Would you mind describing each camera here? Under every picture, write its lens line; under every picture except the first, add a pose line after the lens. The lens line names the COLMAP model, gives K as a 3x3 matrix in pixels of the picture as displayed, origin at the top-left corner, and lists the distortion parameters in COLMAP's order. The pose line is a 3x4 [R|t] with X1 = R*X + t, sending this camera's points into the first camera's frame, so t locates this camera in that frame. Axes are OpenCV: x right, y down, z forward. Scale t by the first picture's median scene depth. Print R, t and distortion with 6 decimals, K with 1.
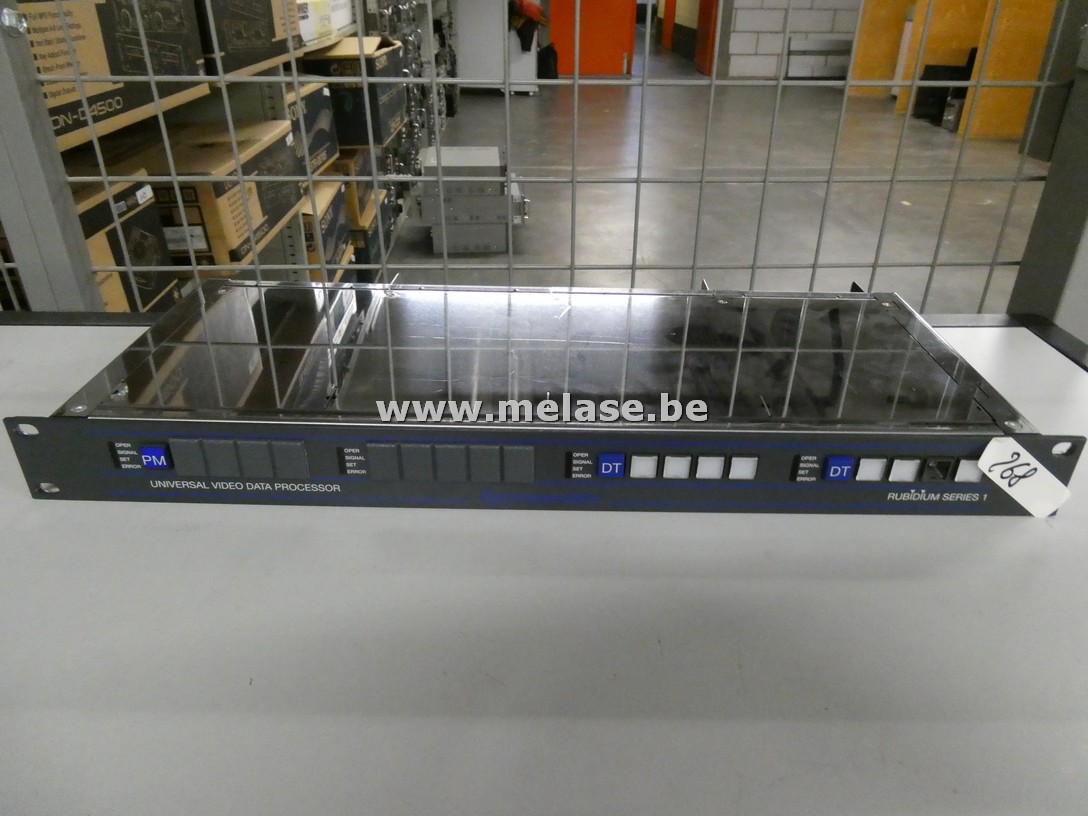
lens RADIAL K [[775.5, 0, 544.0], [0, 775.5, 408.0], [0, 0, 1]] dist [-0.002796, 0.008183]
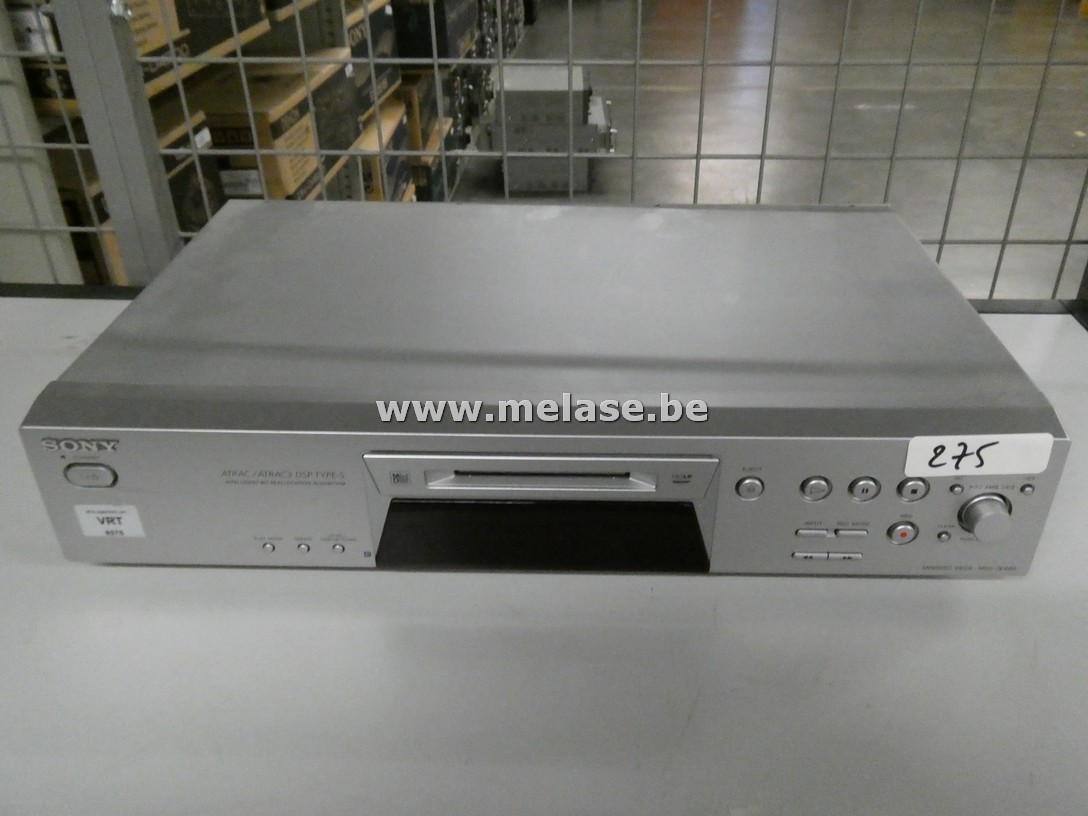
lens RADIAL K [[920.6, 0, 544.0], [0, 920.6, 408.0], [0, 0, 1]] dist [0.010060, 0.000595]
pose [[0.995092, 0.032569, -0.093437, 0.009568], [-0.028681, 0.998678, 0.042660, -0.002209], [0.094703, -0.039771, 0.994711, -0.050655]]
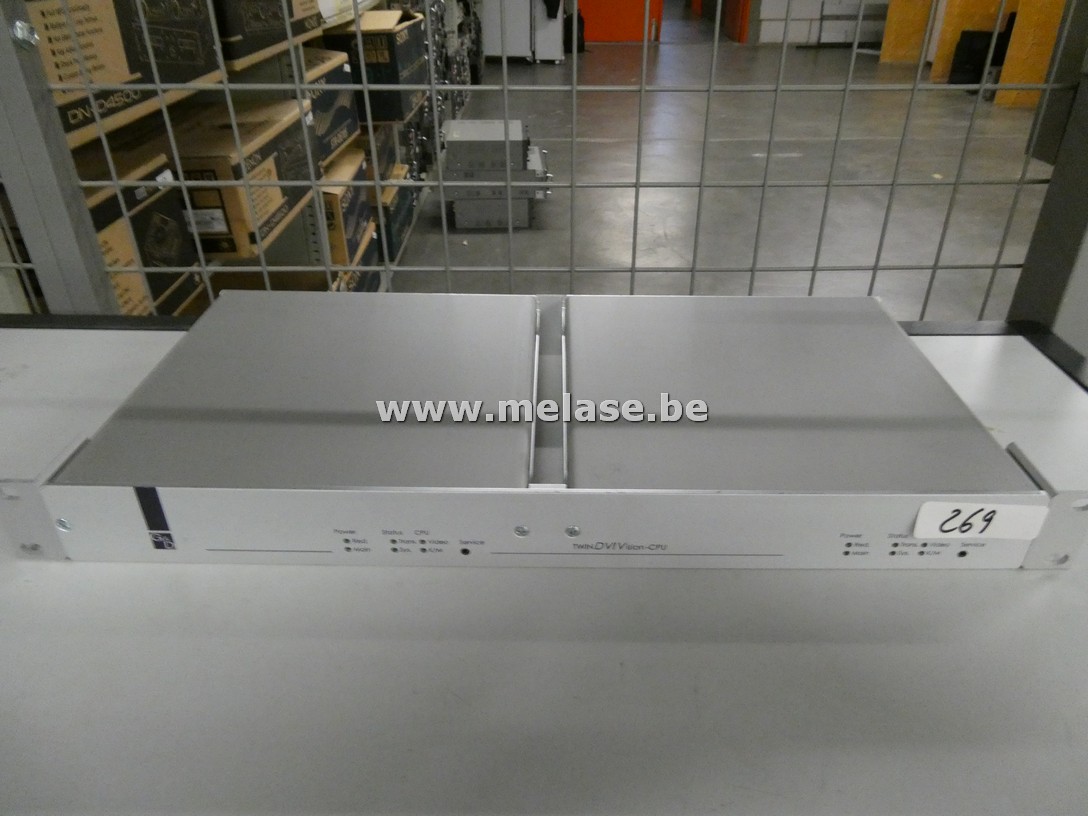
lens RADIAL K [[774.1, 0, 547.3], [0, 774.1, 407.7], [0, 0, 1]] dist [0.003688, -0.006830]
pose [[0.999571, 0.007027, -0.028426, 0.007658], [-0.005971, 0.999295, 0.037062, -0.008824], [0.028667, -0.036876, 0.998909, -0.003858]]
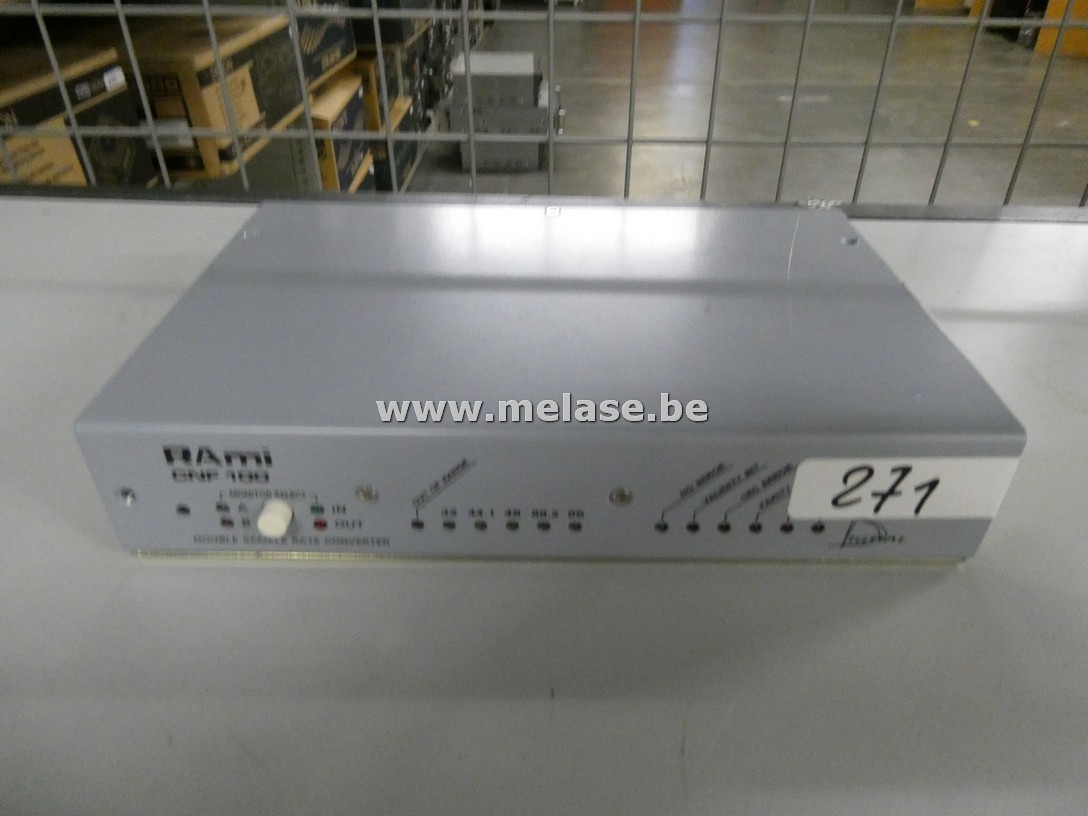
lens RADIAL K [[774.1, 0, 547.3], [0, 774.1, 407.7], [0, 0, 1]] dist [0.003688, -0.006830]
pose [[0.998601, 0.028339, -0.044643, 0.017505], [-0.024196, 0.995580, 0.090749, 0.004653], [0.047017, -0.089542, 0.994873, 0.048807]]
